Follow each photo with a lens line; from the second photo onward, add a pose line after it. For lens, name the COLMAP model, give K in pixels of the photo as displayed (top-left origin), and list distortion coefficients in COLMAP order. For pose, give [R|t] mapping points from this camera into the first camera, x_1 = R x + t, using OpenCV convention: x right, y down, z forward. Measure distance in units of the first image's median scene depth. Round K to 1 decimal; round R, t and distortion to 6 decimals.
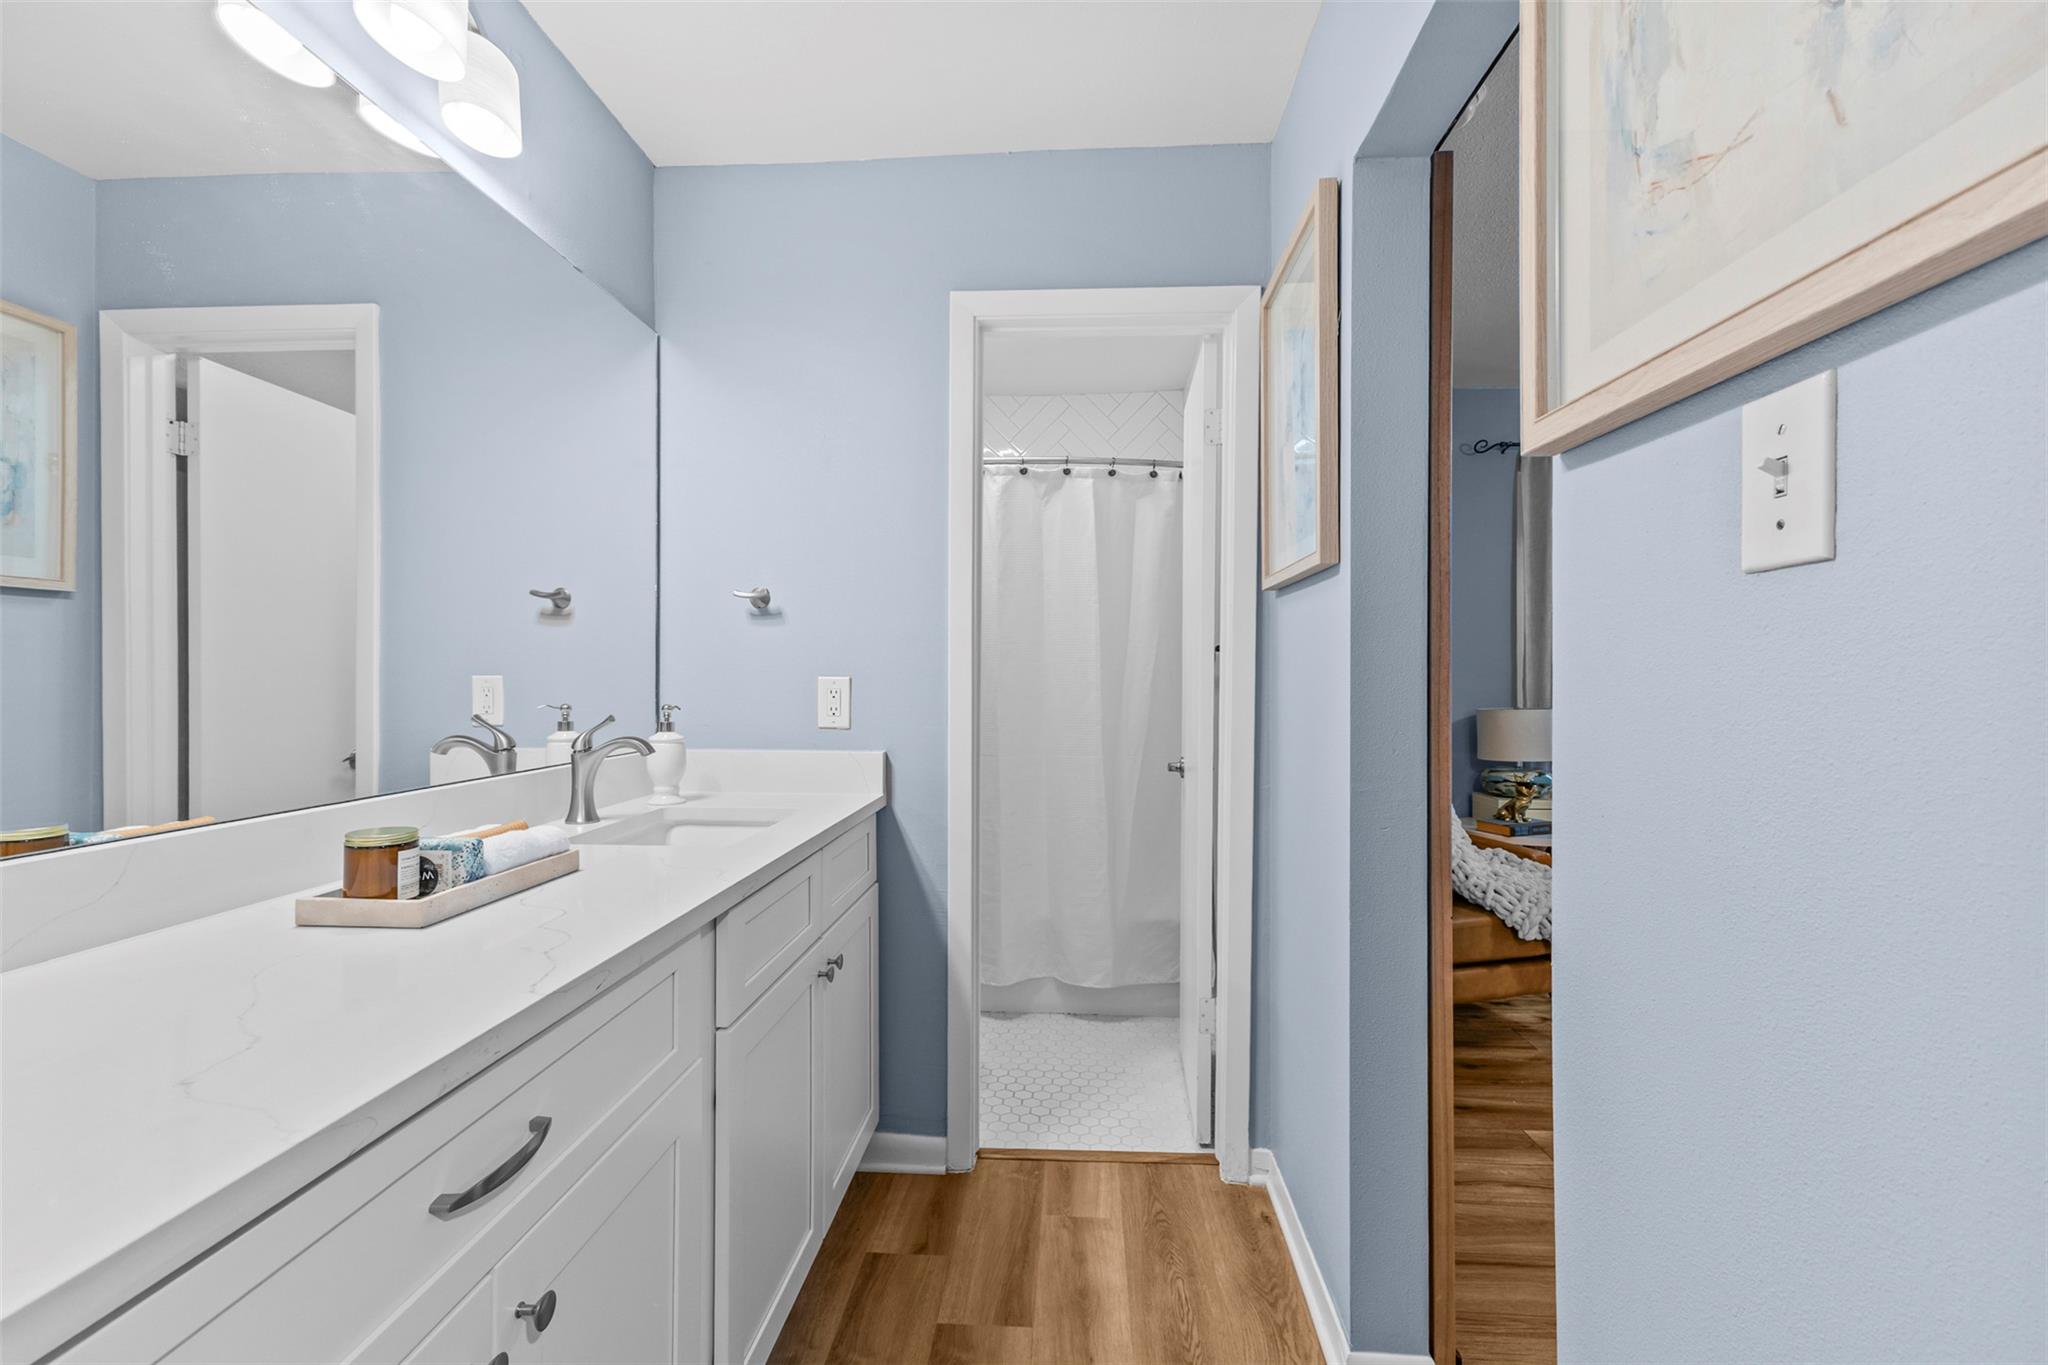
lens RADIAL K [[888.4, 0, 1009.7], [0, 888.4, 678.8], [0, 0, 1]] dist [0.016387, -0.004692]
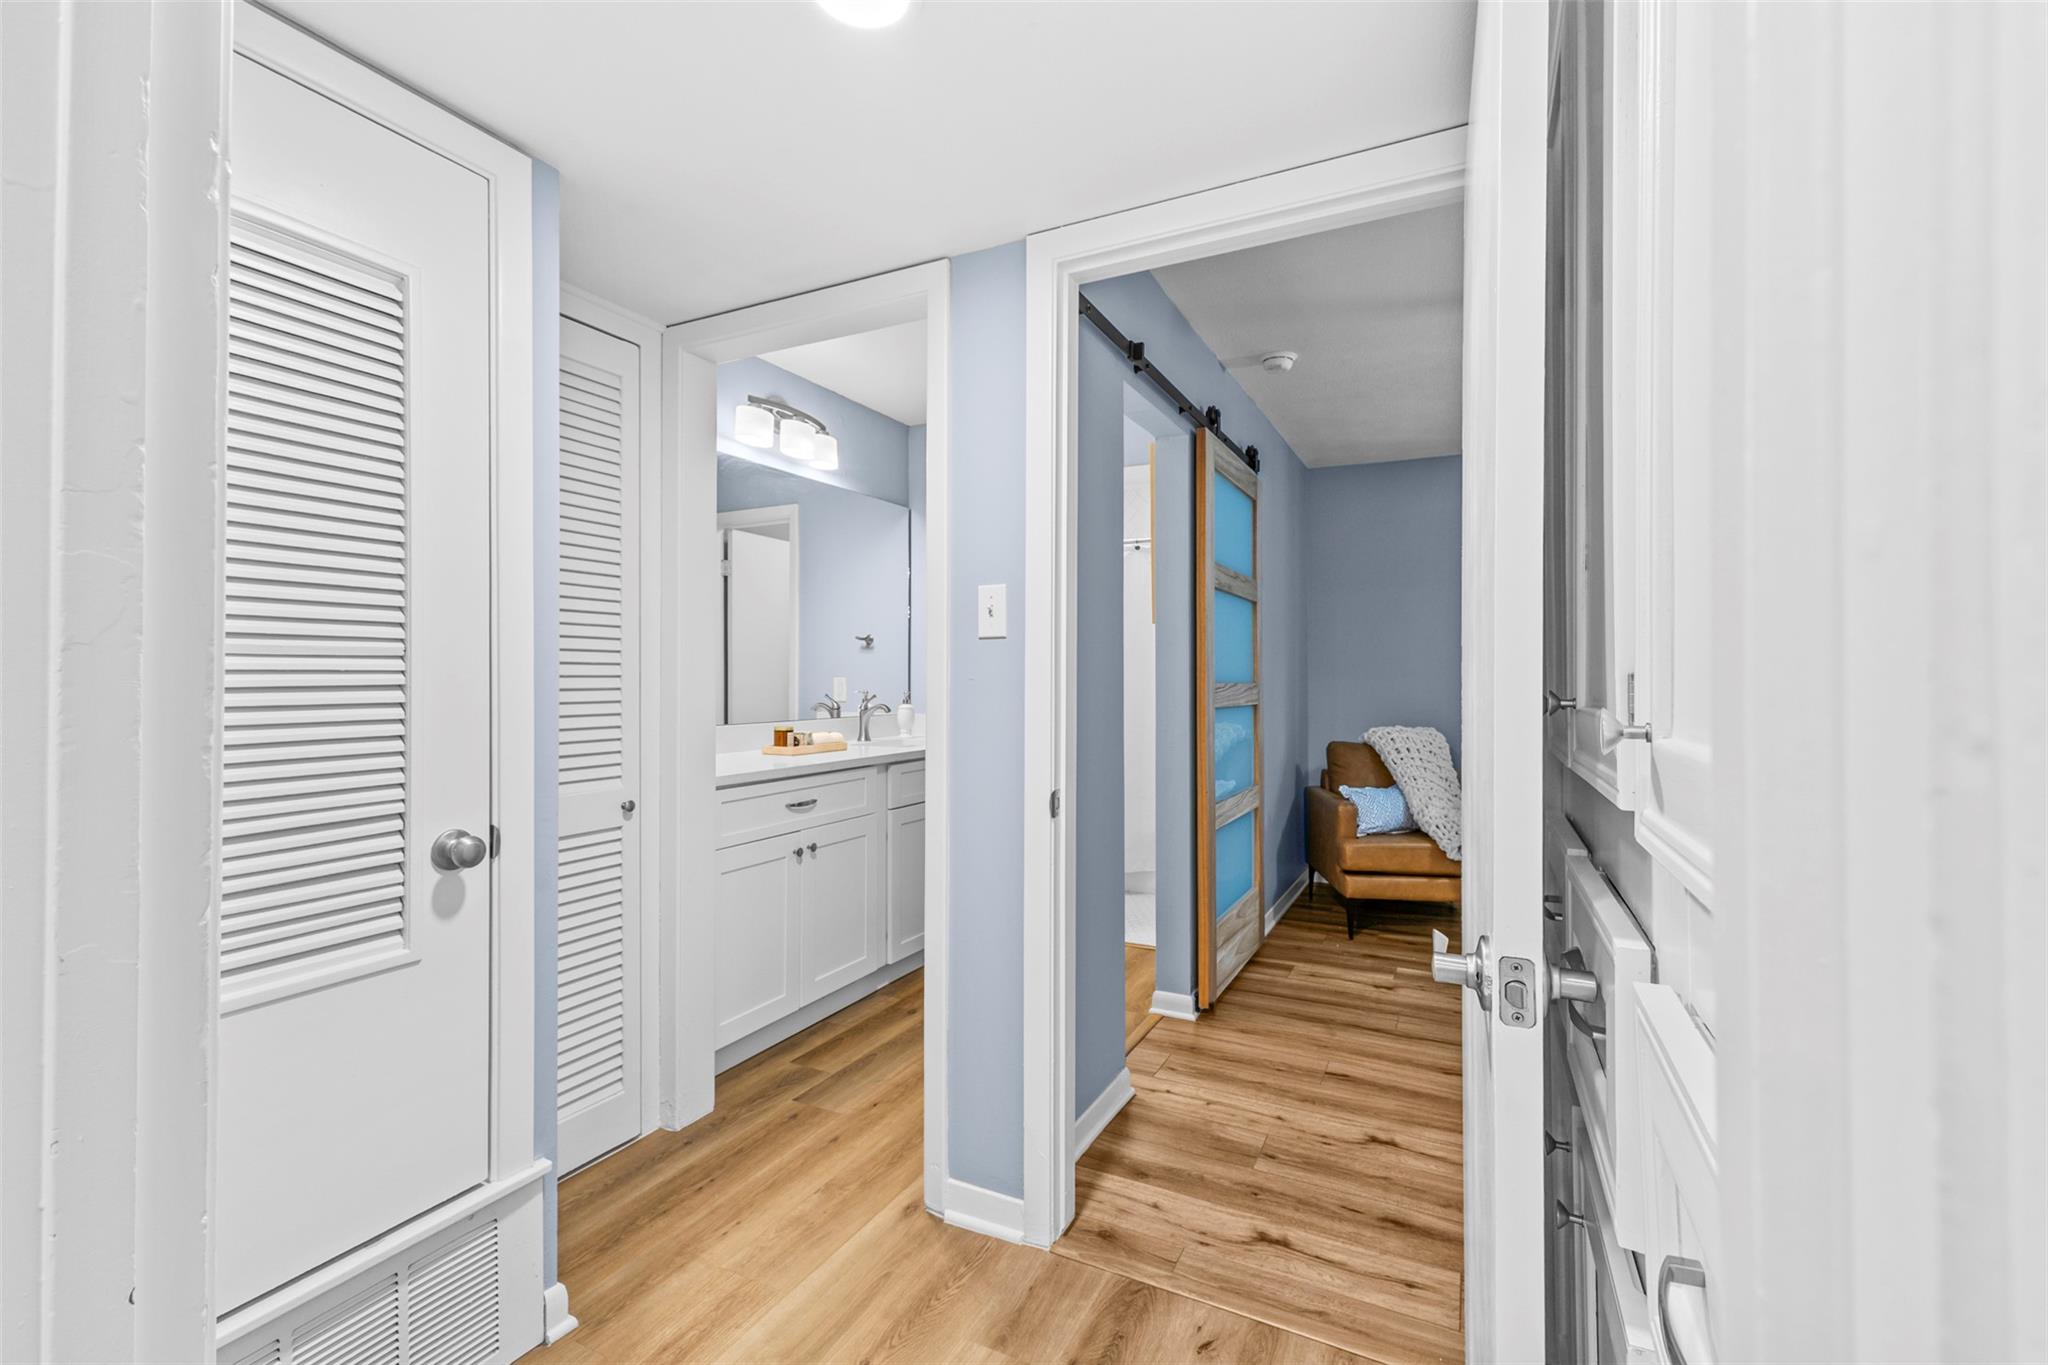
lens RADIAL K [[888.4, 0, 1010.1], [0, 888.4, 673.5], [0, 0, 1]] dist [0.016387, -0.004692]
pose [[0.914456, -0.002588, -0.404677, 0.573623], [0.000232, 0.999983, -0.005871, -0.000112], [0.404686, 0.005275, 0.914441, -0.684820]]
